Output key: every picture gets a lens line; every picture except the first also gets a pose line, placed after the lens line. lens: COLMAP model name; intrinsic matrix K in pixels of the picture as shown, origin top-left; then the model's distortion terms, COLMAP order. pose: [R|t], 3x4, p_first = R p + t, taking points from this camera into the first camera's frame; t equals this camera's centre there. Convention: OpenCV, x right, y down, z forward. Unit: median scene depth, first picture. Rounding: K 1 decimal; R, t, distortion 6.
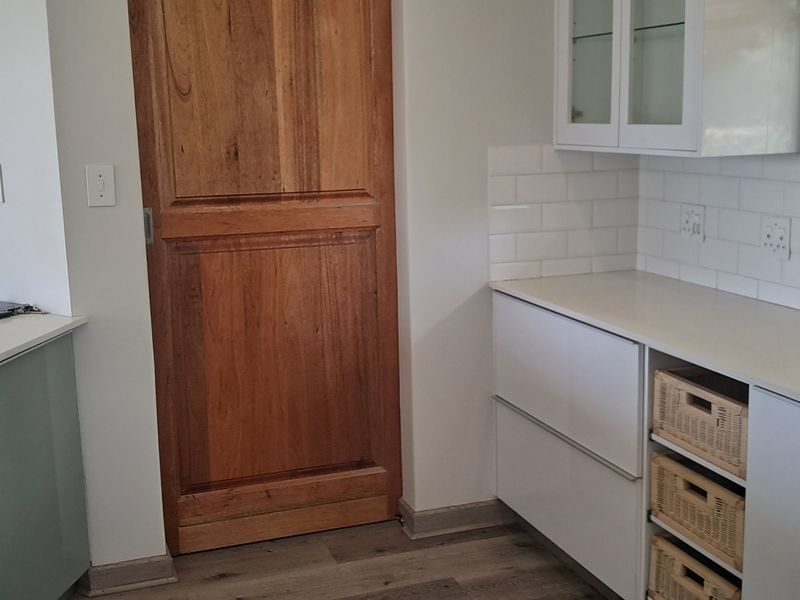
lens RADIAL K [[1015.4, 0, 399.0], [0, 1015.4, 303.2], [0, 0, 1]] dist [0.039252, 0.000000]
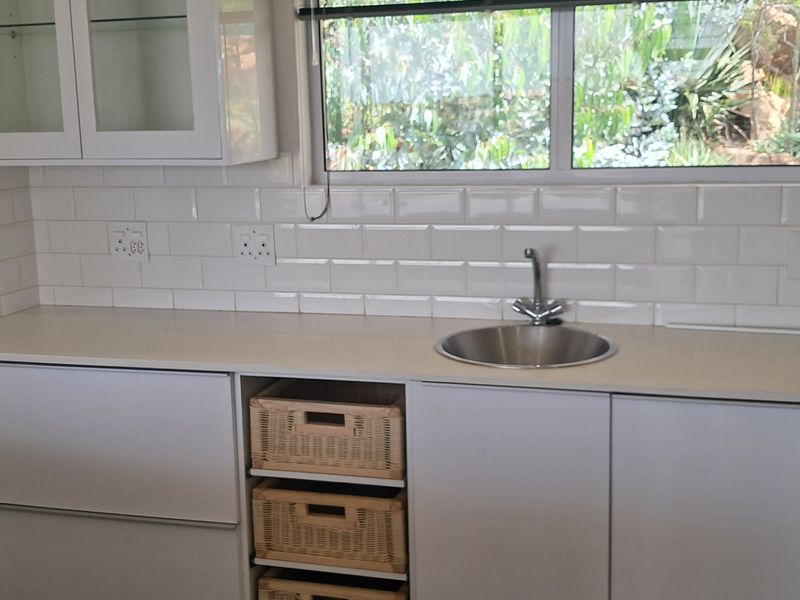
lens RADIAL K [[1015.4, 0, 401.0], [0, 1015.4, 294.6], [0, 0, 1]] dist [0.039252, 0.000000]
pose [[0.561986, -0.137604, 0.815620, -0.397173], [0.163291, 0.985116, 0.053688, -0.051892], [-0.810869, 0.103011, 0.576091, 0.361876]]
